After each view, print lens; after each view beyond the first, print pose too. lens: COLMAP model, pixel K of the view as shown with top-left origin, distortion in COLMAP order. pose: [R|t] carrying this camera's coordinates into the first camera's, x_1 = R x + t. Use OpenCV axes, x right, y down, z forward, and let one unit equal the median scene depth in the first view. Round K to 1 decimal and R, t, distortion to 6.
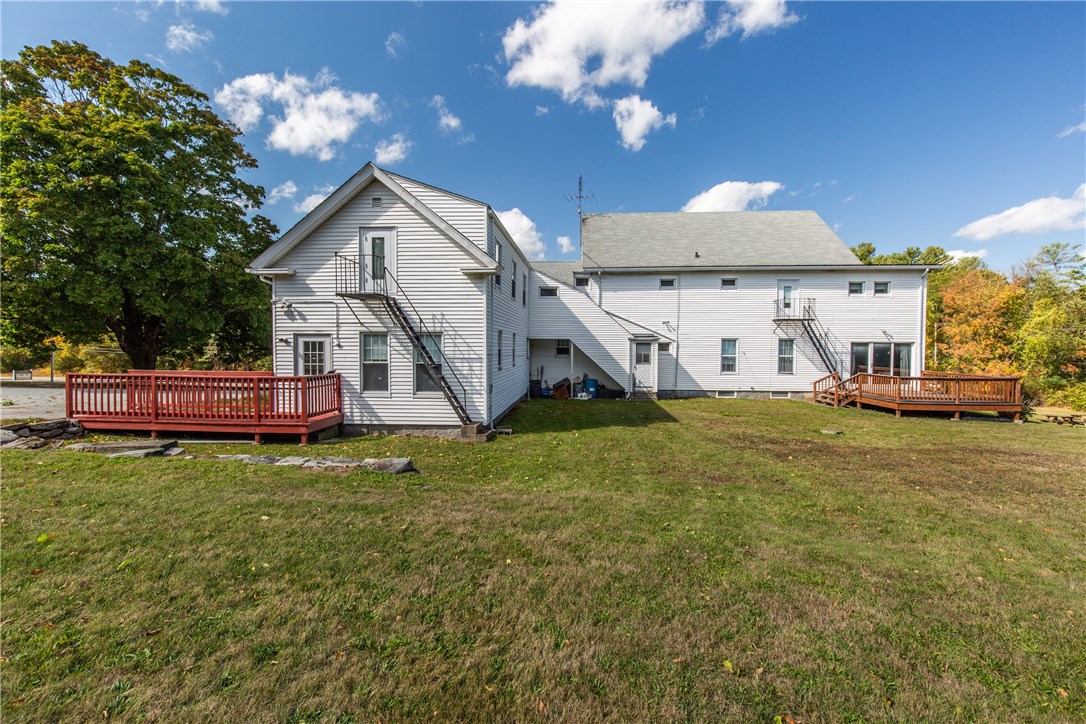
lens RADIAL K [[484.9, 0, 547.4], [0, 484.9, 366.8], [0, 0, 1]] dist [0.003559, -0.000707]
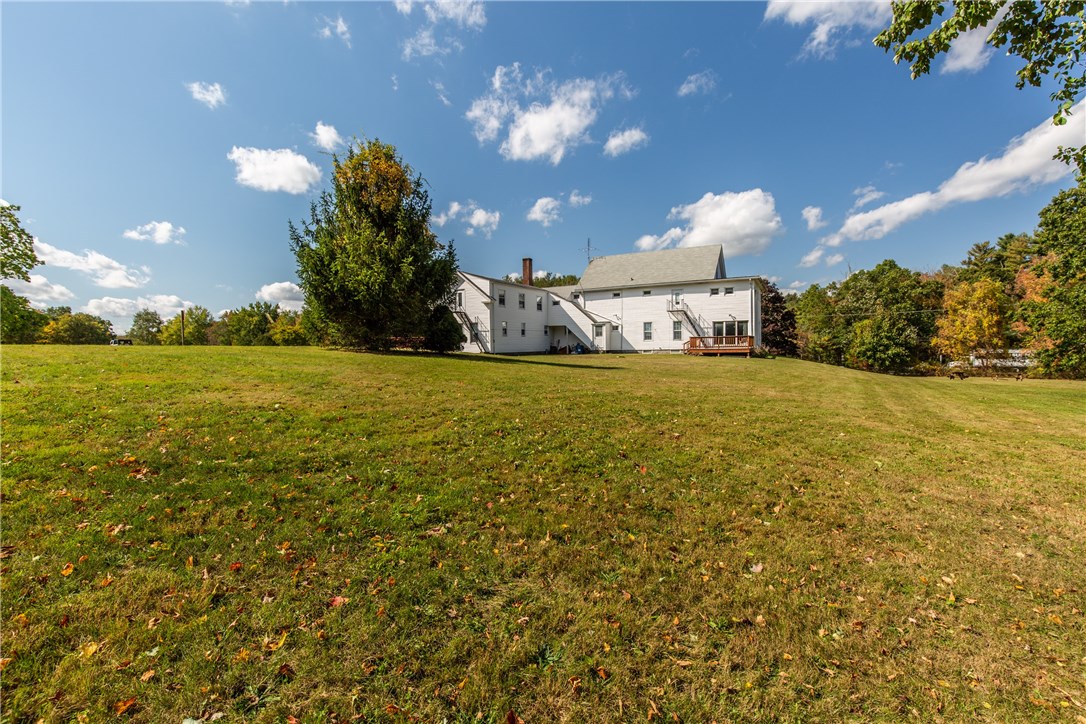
lens RADIAL K [[484.9, 0, 546.2], [0, 484.9, 368.4], [0, 0, 1]] dist [0.003559, -0.000707]
pose [[0.914333, 0.000118, -0.404964, 1.352397], [0.001892, 0.999988, 0.004564, 0.195587], [0.404960, -0.004939, 0.914321, -1.554904]]
